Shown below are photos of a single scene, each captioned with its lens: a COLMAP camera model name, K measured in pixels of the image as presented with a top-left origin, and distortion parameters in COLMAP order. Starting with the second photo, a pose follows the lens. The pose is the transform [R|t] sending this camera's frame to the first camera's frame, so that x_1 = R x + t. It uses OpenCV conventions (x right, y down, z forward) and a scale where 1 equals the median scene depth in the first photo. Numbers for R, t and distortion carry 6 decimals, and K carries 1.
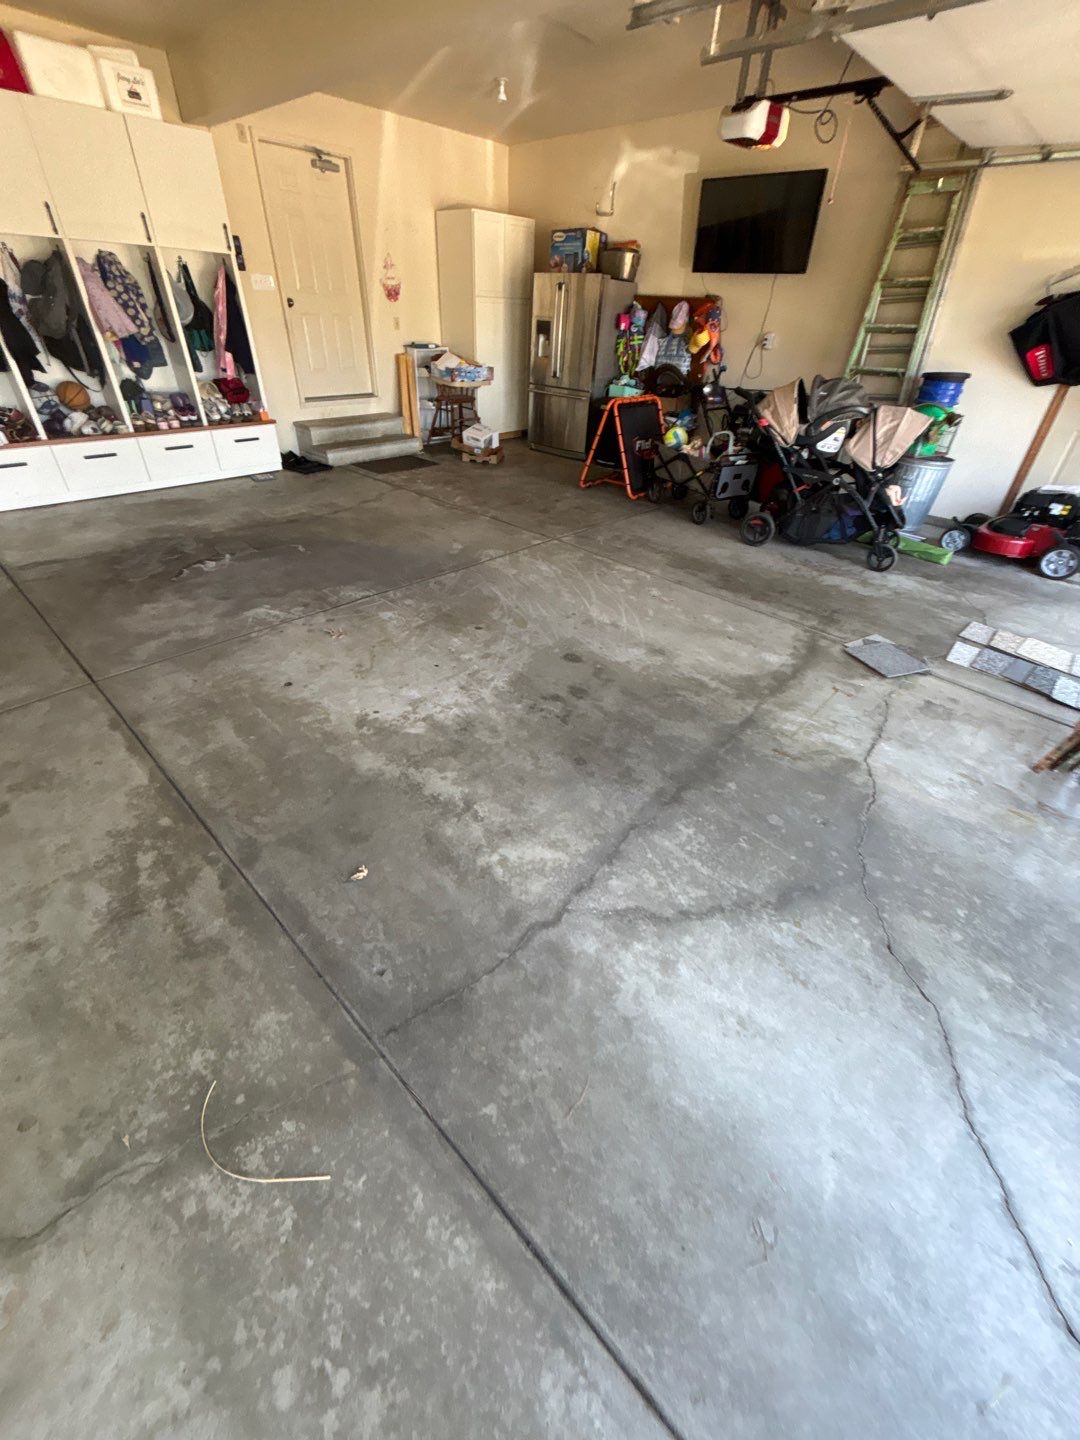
lens RADIAL K [[570.7, 0, 538.3], [0, 570.7, 718.8], [0, 0, 1]] dist [0.001562, -0.000594]
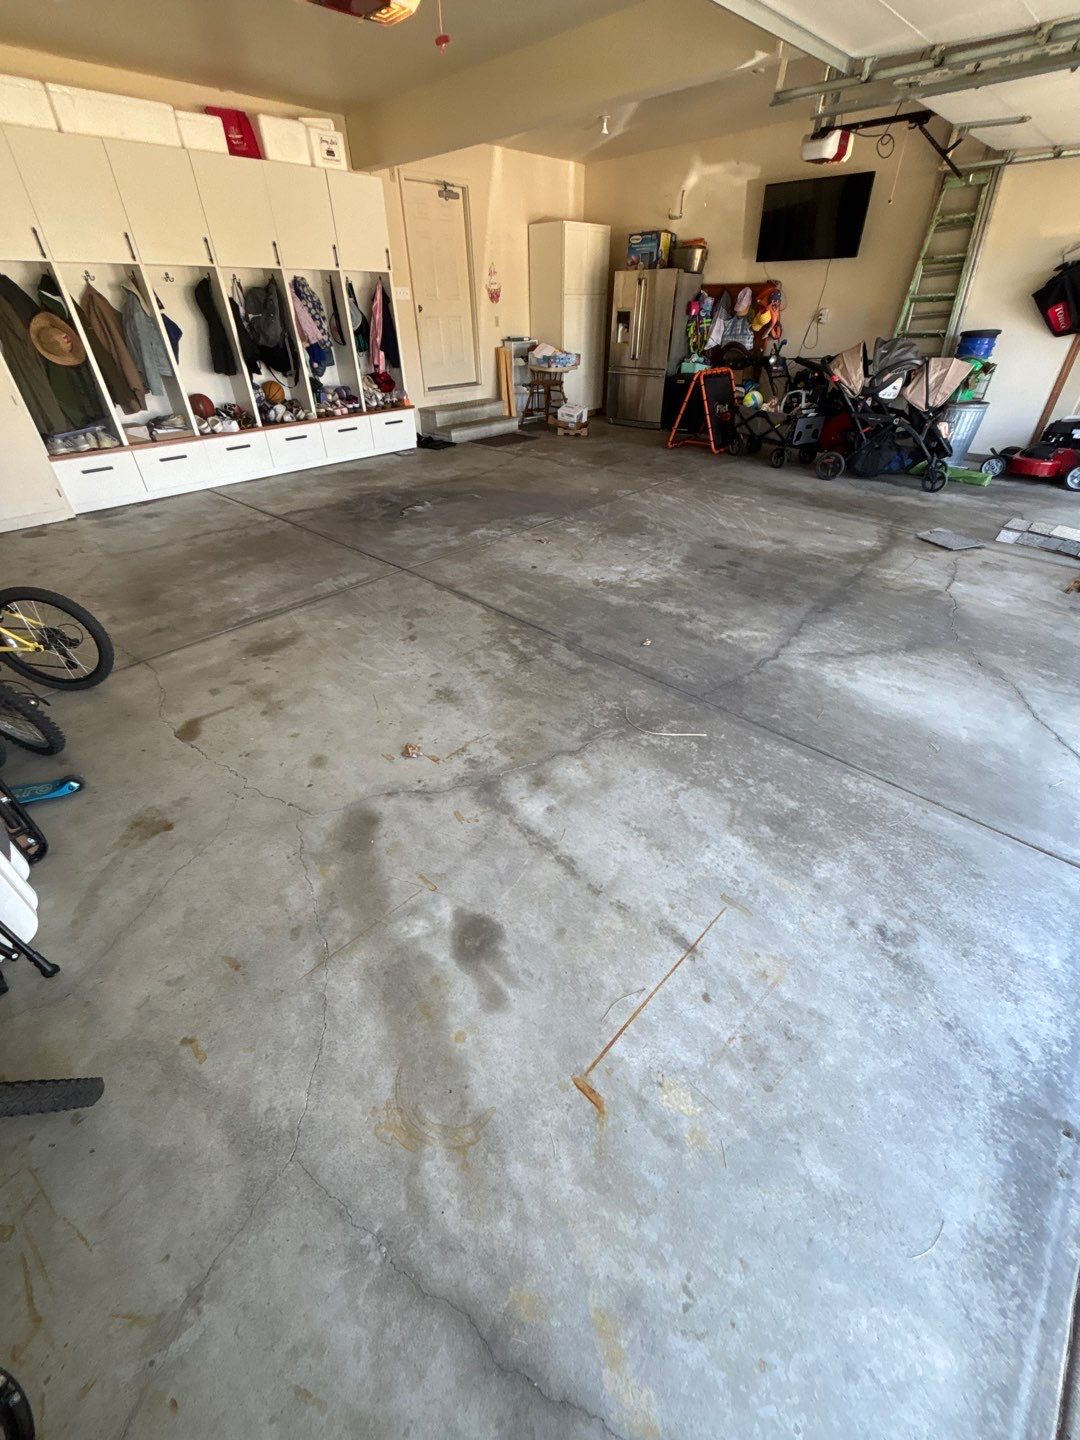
lens RADIAL K [[570.7, 0, 538.4], [0, 570.7, 717.8], [0, 0, 1]] dist [0.001562, -0.000594]
pose [[0.998713, -0.039515, -0.031799, -0.263619], [0.039554, 0.999217, 0.000592, 0.214777], [0.031750, -0.001849, 0.999494, -0.297559]]
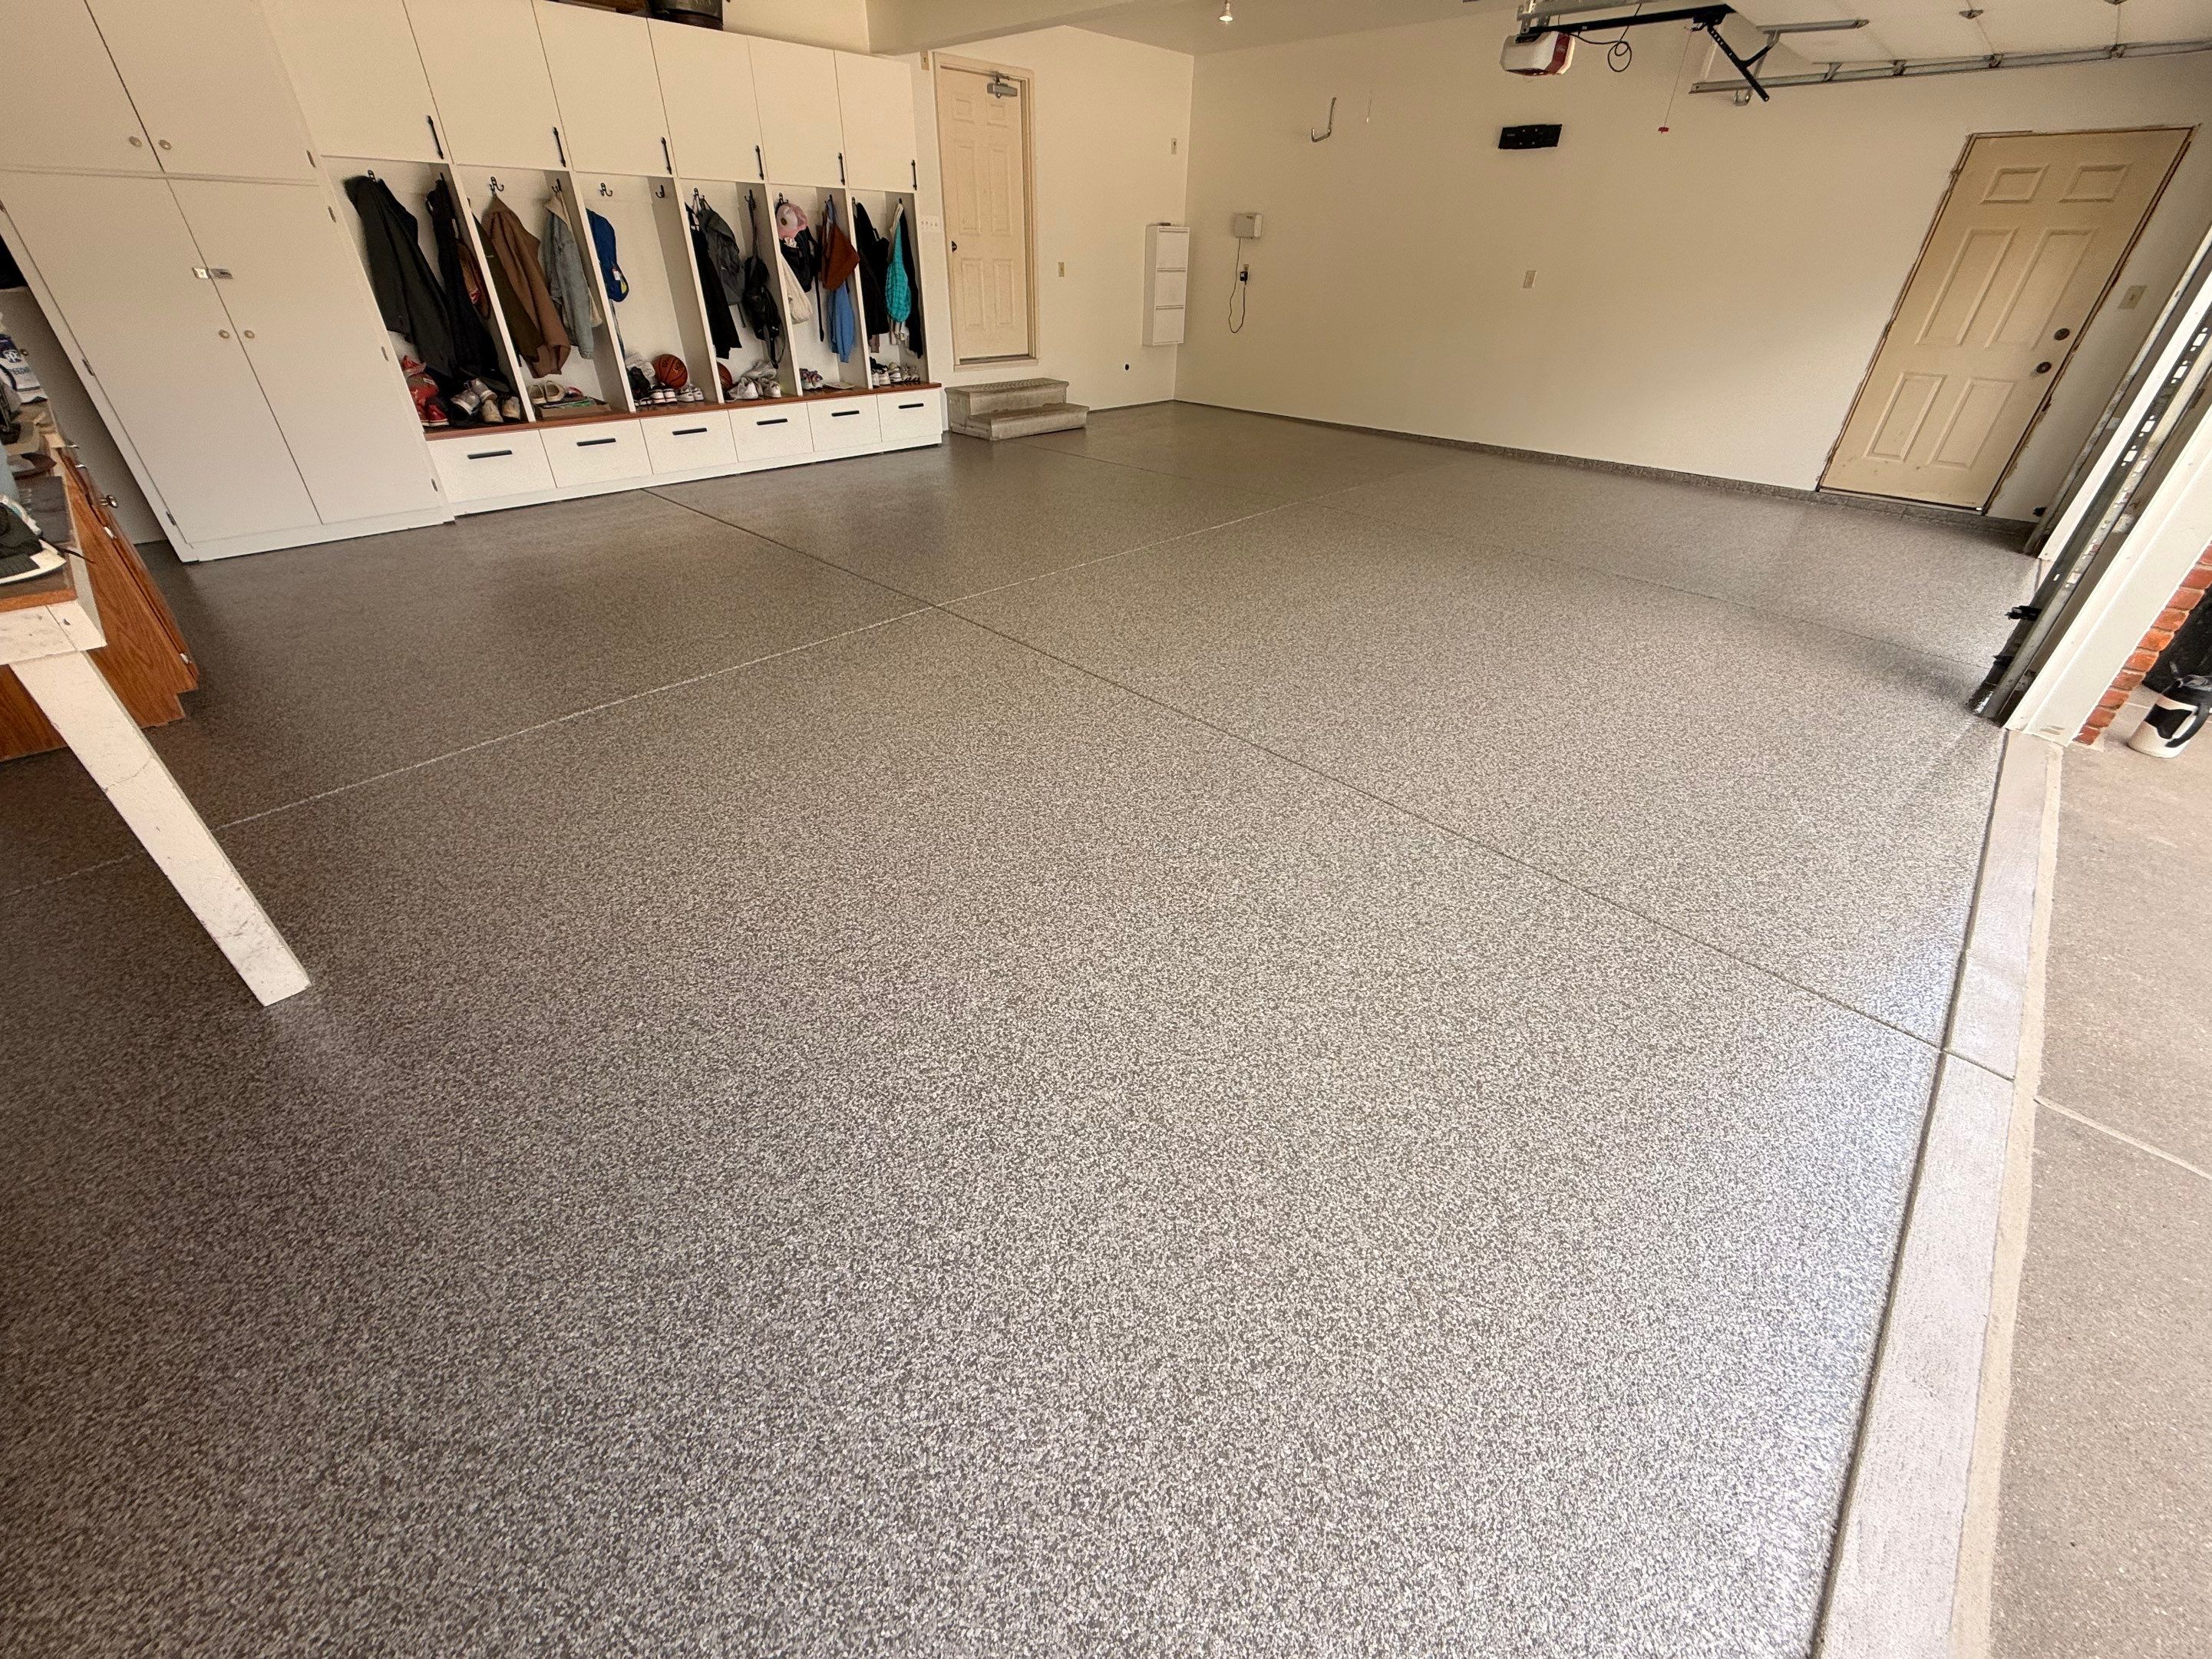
lens RADIAL K [[876.6, 0, 1096.6], [0, 876.6, 833.4], [0, 0, 1]] dist [0.001562, -0.000594]
pose [[0.999779, -0.007963, -0.019465, -0.301912], [0.007283, 0.999370, -0.034741, 0.264777], [0.019730, 0.034591, 0.999207, -0.377499]]
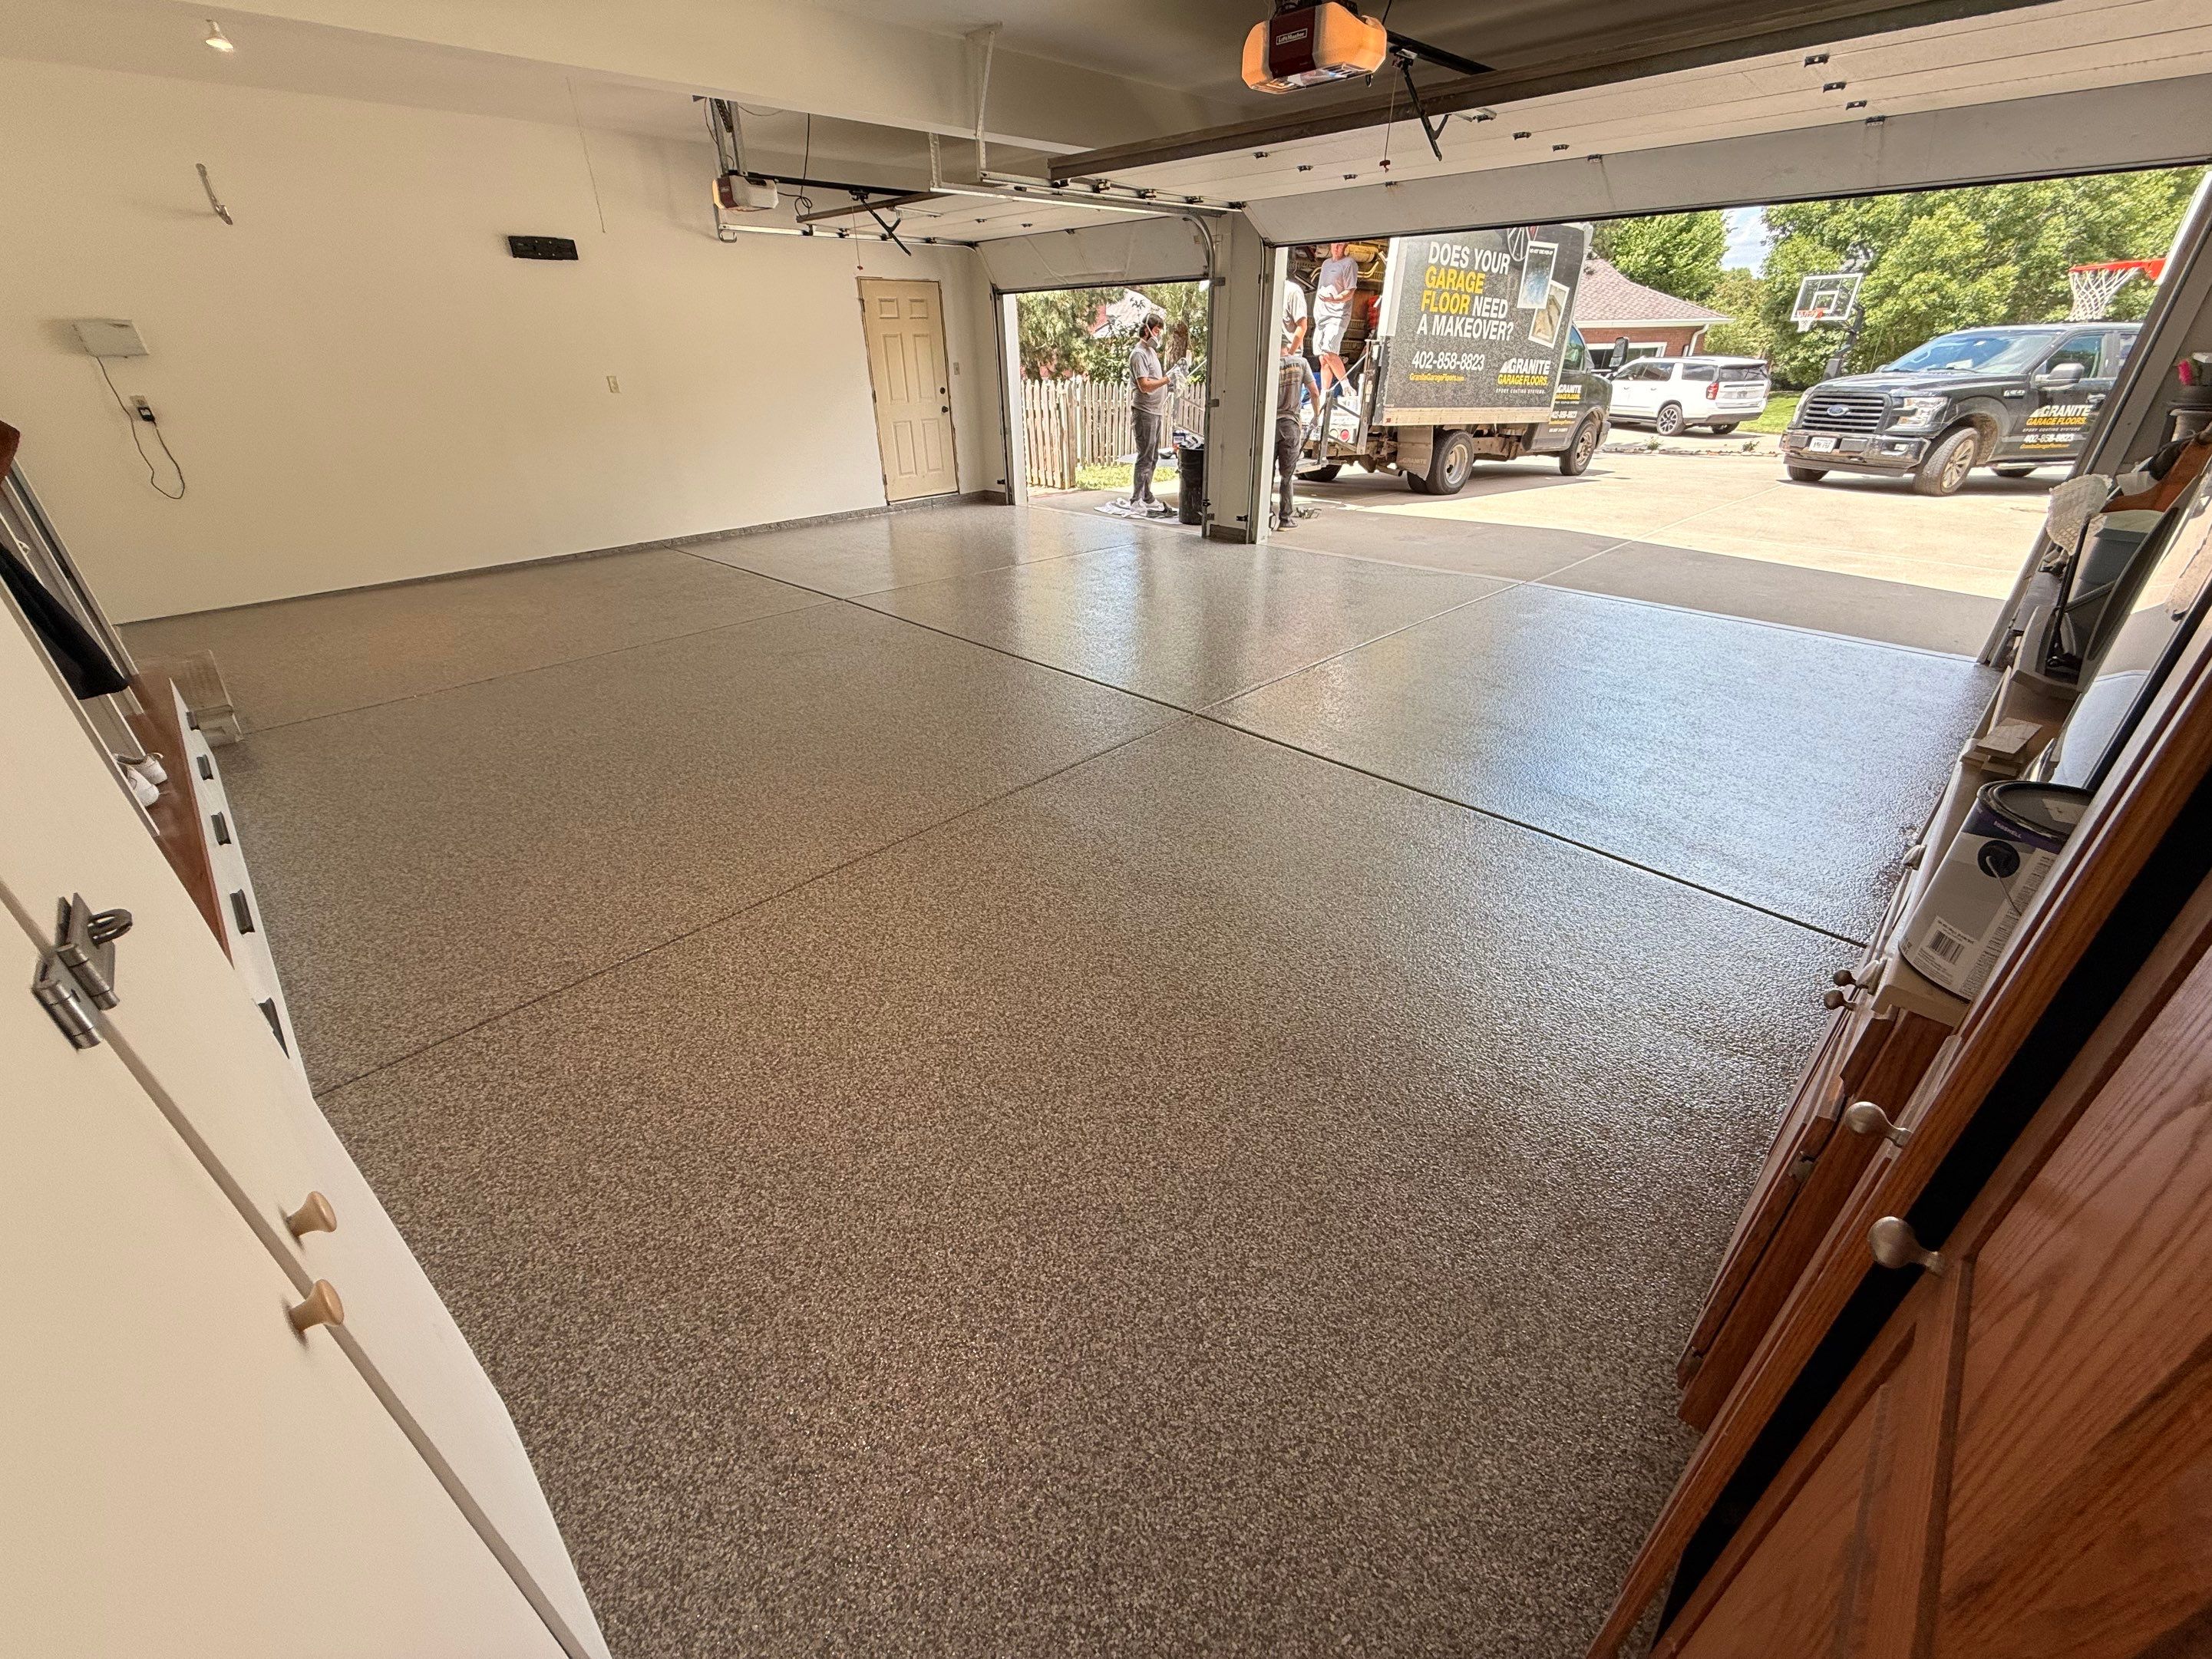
lens RADIAL K [[876.6, 0, 1103.8], [0, 876.6, 833.6], [0, 0, 1]] dist [0.001562, -0.000594]
pose [[0.019923, -0.521877, 0.852788, -1.469333], [0.595285, 0.691481, 0.409256, -0.432865], [-0.803268, 0.499498, 0.324441, 0.470186]]
